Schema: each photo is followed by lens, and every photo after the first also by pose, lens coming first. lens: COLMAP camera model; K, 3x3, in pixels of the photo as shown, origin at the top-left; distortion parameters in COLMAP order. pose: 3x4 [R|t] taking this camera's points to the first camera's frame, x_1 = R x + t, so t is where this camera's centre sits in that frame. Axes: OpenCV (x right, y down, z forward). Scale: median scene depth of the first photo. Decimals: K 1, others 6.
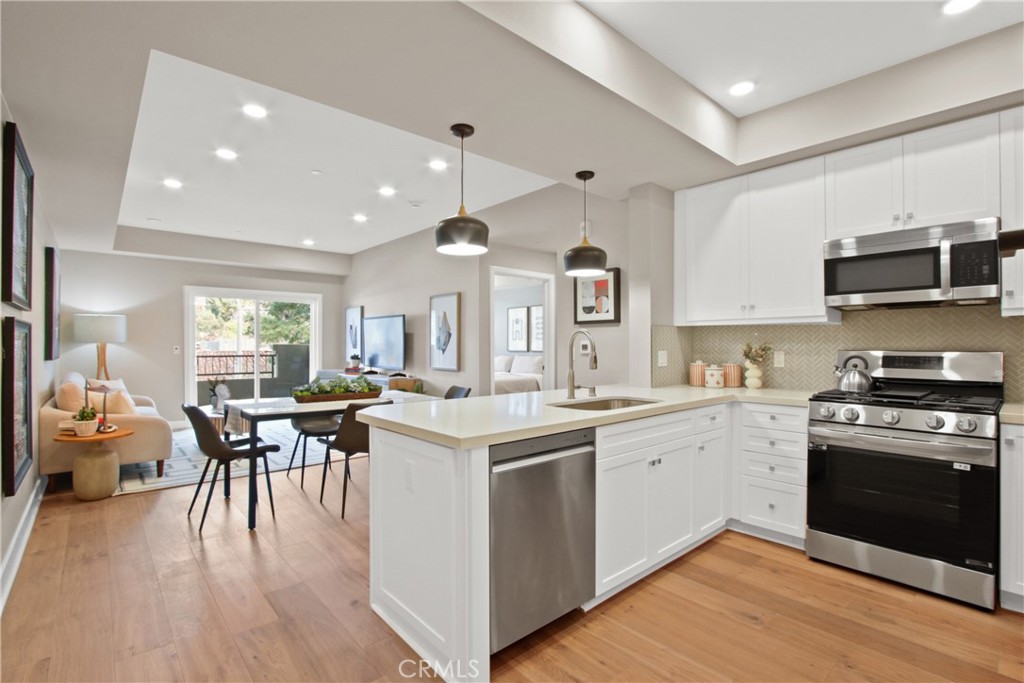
lens RADIAL K [[472.2, 0, 505.0], [0, 472.2, 346.1], [0, 0, 1]] dist [-0.025026, 0.003911]
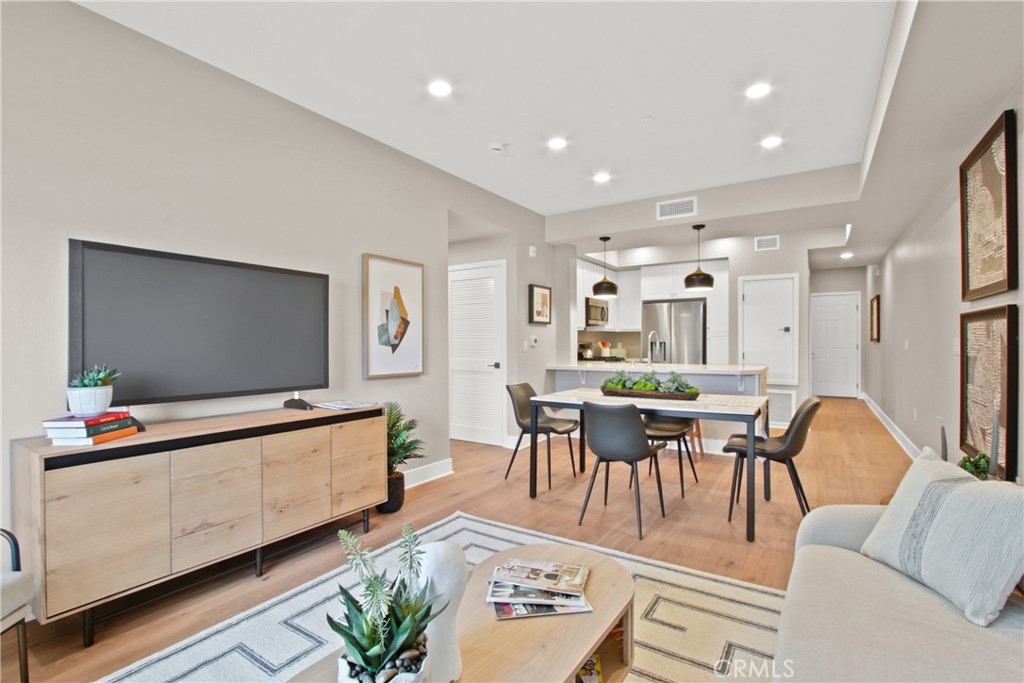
lens RADIAL K [[472.2, 0, 506.1], [0, 472.2, 344.7], [0, 0, 1]] dist [-0.025026, 0.003911]
pose [[-0.252973, -0.004163, 0.967464, -1.585549], [0.002413, 0.999985, 0.004933, 0.007874], [-0.967470, 0.003582, -0.252959, 2.043852]]
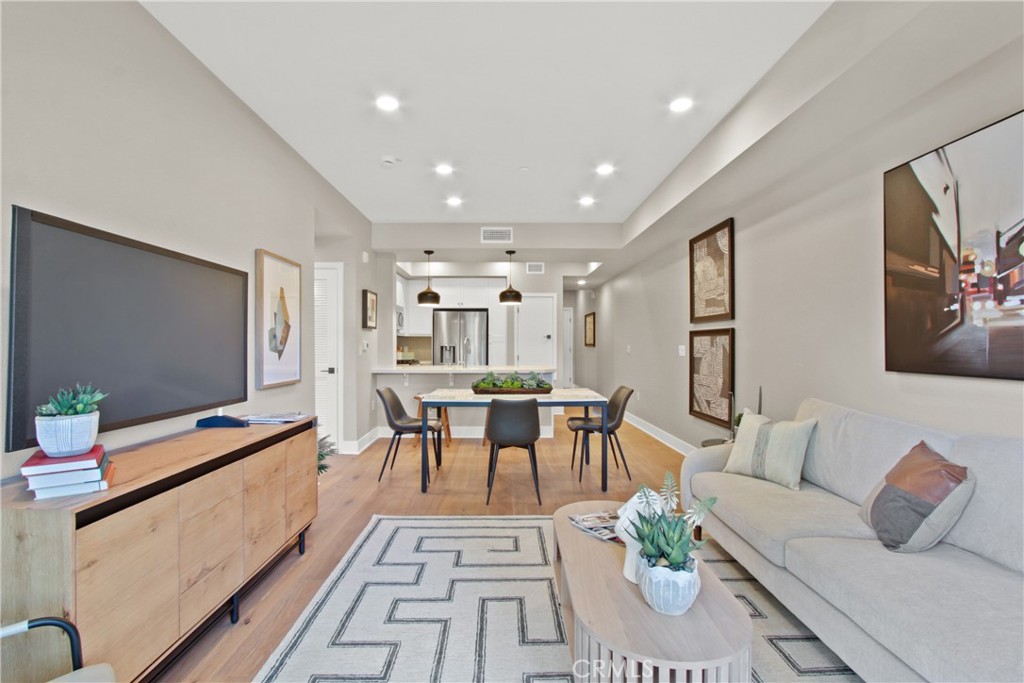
lens RADIAL K [[472.2, 0, 499.3], [0, 472.2, 344.6], [0, 0, 1]] dist [-0.025026, 0.003911]
pose [[-0.752190, -0.002334, 0.658942, -1.446755], [-0.002171, 0.999997, 0.001063, -0.004426], [-0.658942, -0.000631, -0.752193, 2.534859]]
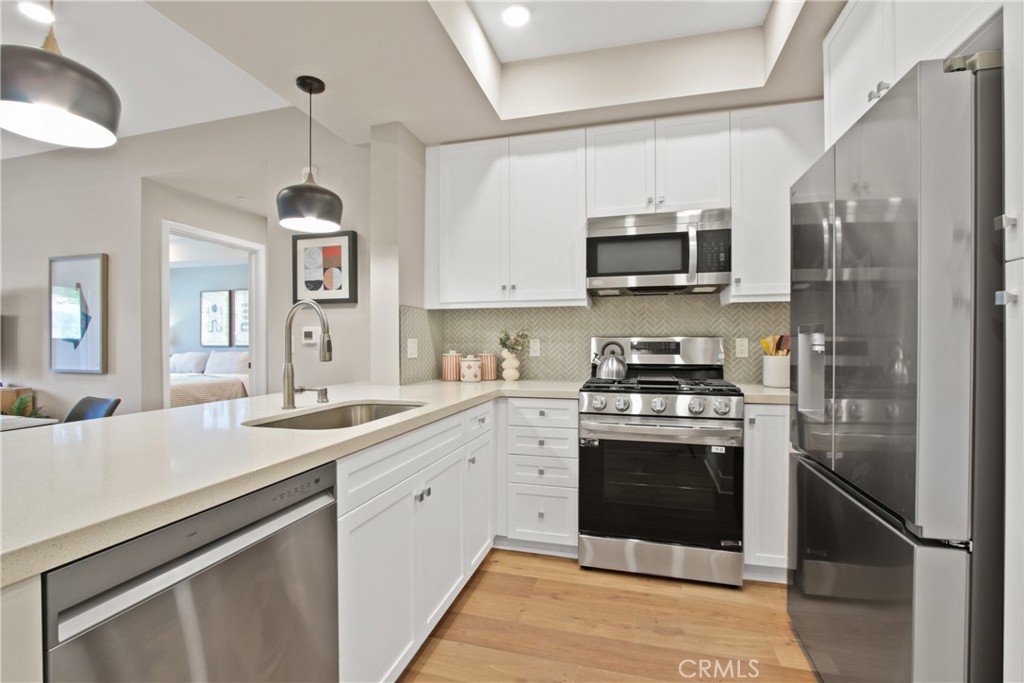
lens RADIAL K [[472.2, 0, 505.6], [0, 472.2, 344.0], [0, 0, 1]] dist [-0.025026, 0.003911]
pose [[0.840973, -0.002785, 0.541069, 0.042301], [0.002582, 0.999996, 0.001134, 0.023116], [-0.541070, 0.000443, 0.840977, 0.298577]]
